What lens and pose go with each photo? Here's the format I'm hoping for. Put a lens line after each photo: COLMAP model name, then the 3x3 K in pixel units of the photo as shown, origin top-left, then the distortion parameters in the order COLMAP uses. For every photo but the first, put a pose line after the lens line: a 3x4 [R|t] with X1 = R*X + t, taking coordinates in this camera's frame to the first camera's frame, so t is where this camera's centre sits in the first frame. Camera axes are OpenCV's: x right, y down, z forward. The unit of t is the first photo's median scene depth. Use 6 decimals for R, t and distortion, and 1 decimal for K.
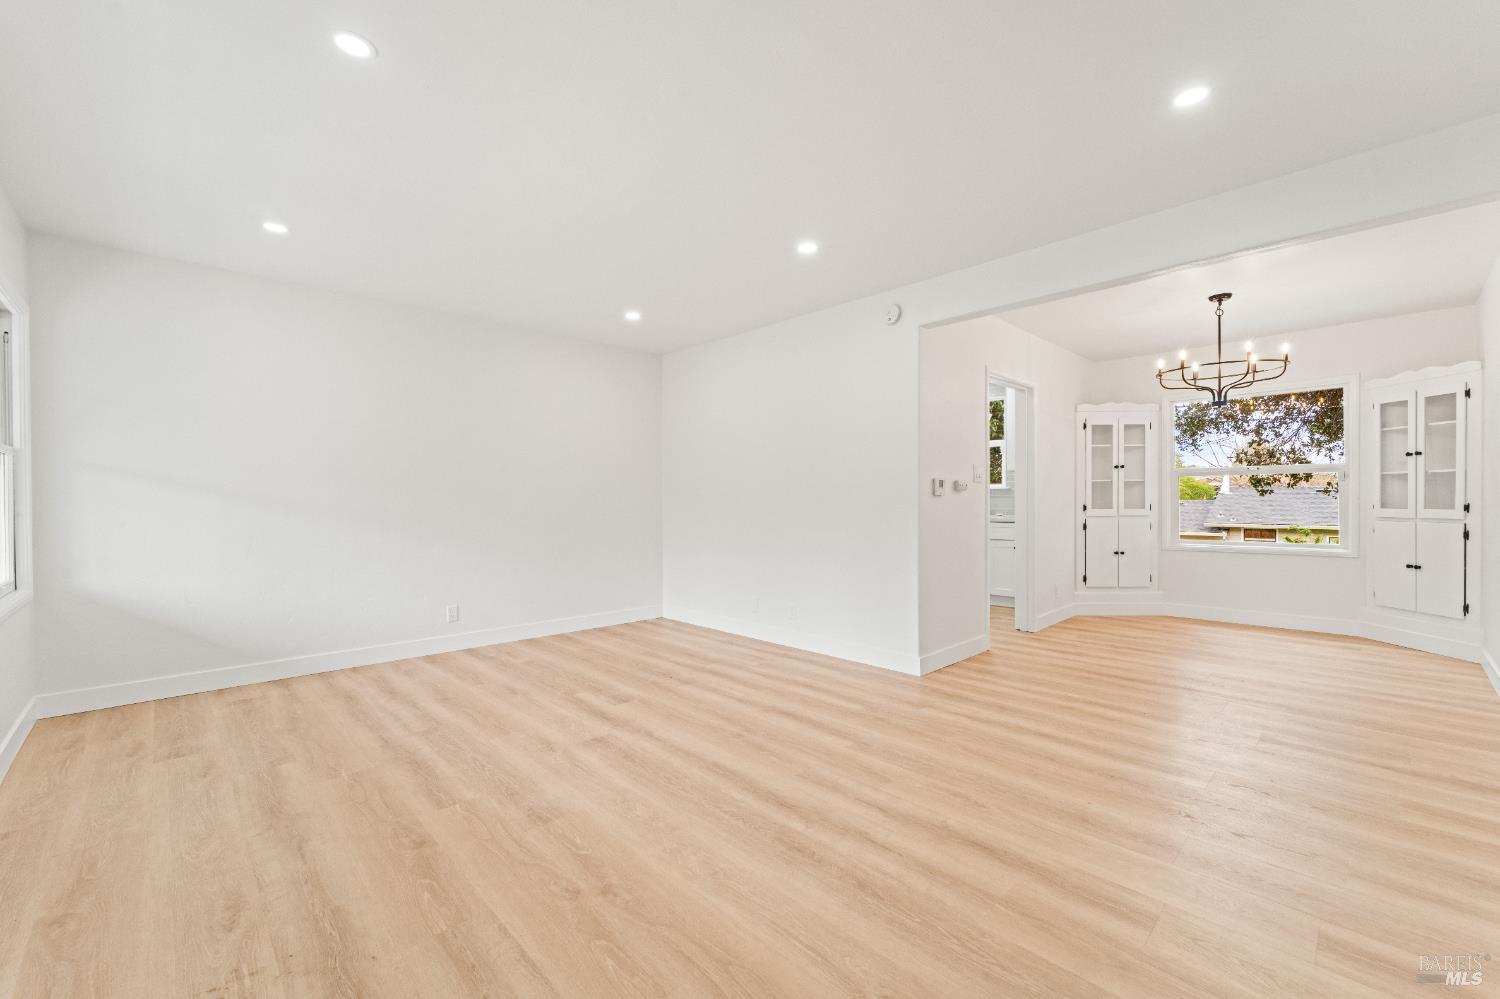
lens RADIAL K [[609.1, 0, 752.9], [0, 609.1, 505.0], [0, 0, 1]] dist [0.003426, -0.000657]
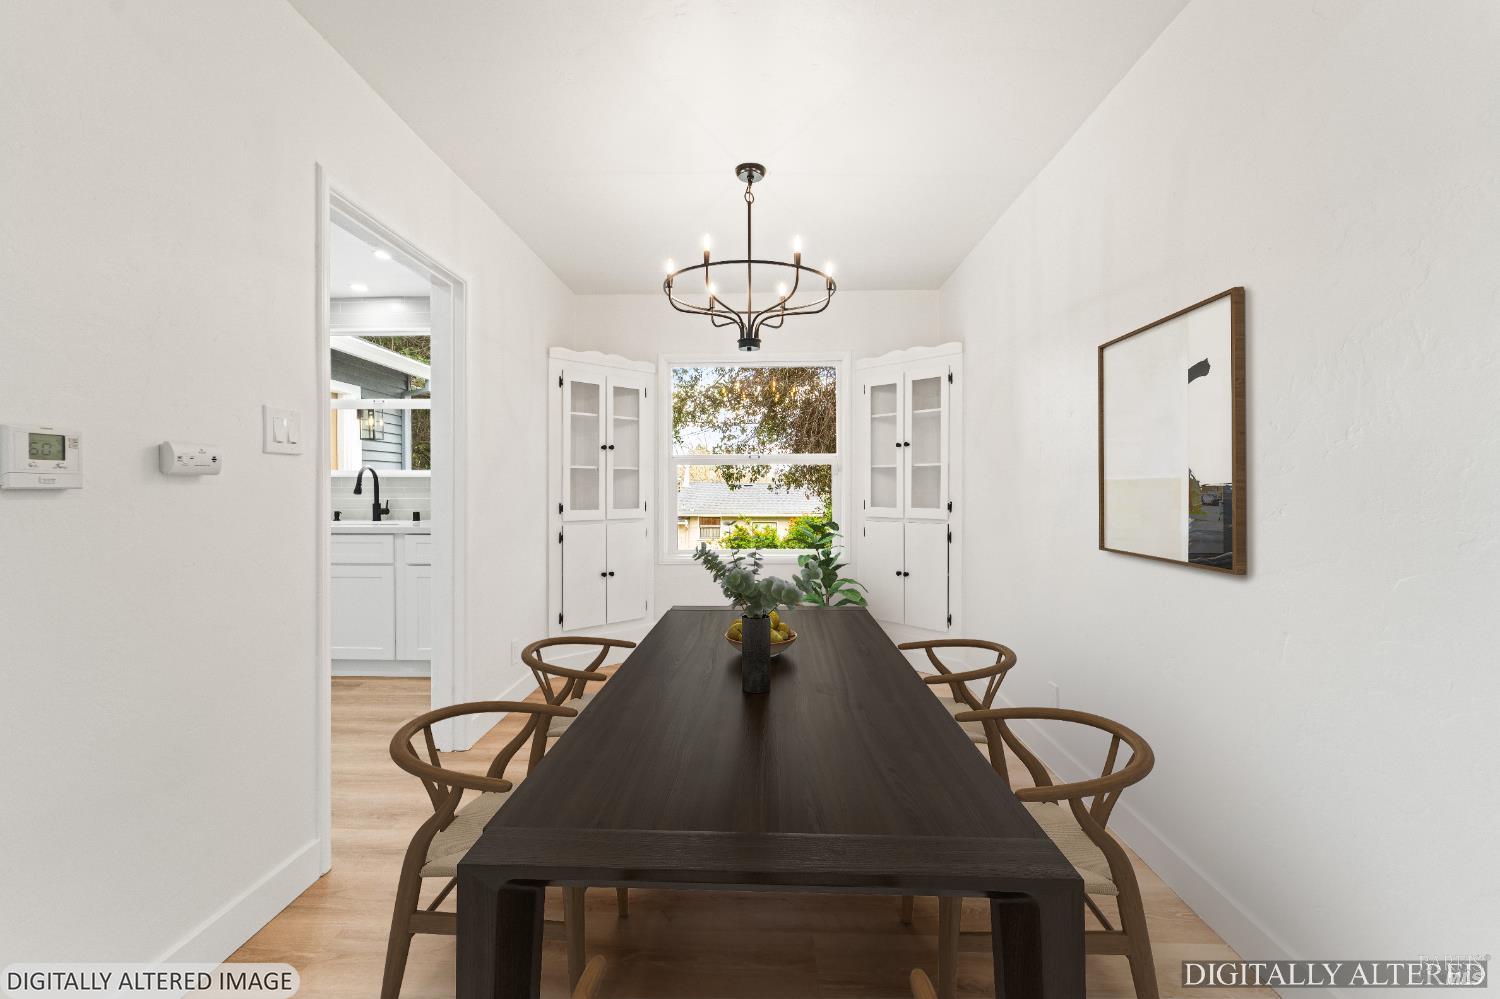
lens RADIAL K [[609.1, 0, 744.1], [0, 609.1, 490.4], [0, 0, 1]] dist [0.003426, -0.000657]
pose [[0.723834, 0.005267, 0.689954, 0.315346], [0.001934, 0.999951, -0.009662, -0.010267], [-0.689972, 0.008328, 0.723789, 0.525365]]
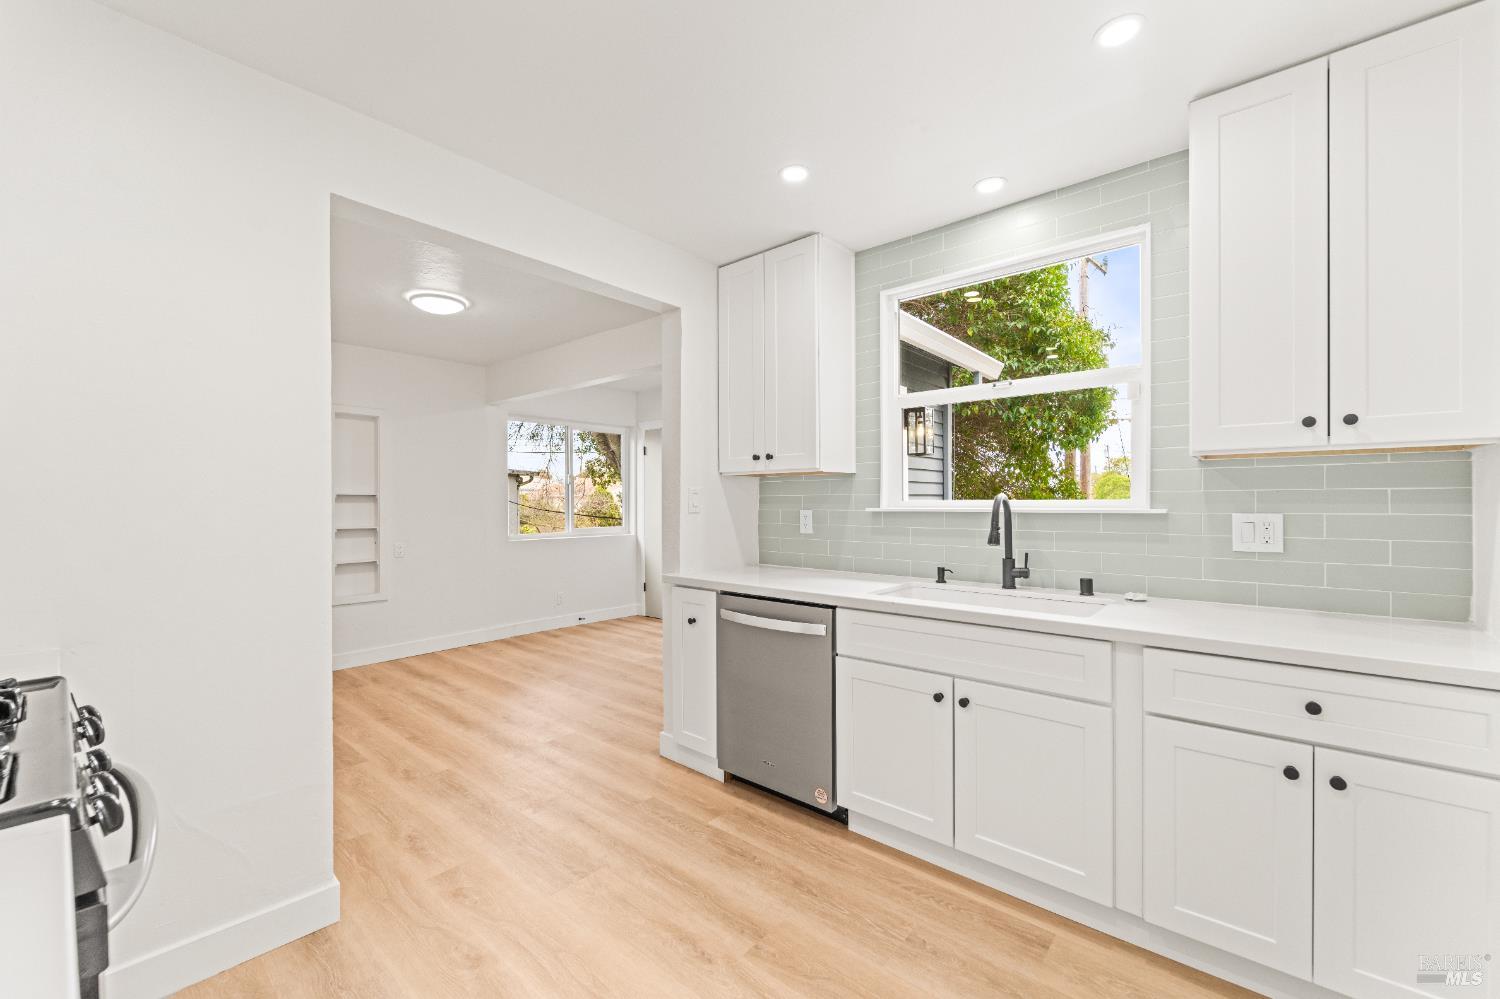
lens RADIAL K [[609.1, 0, 752.5], [0, 609.1, 504.7], [0, 0, 1]] dist [0.003426, -0.000657]
pose [[0.996370, 0.006190, 0.084898, 0.293846], [-0.005435, 0.999944, -0.009124, -0.029241], [-0.084950, 0.008629, 0.996348, 0.850130]]
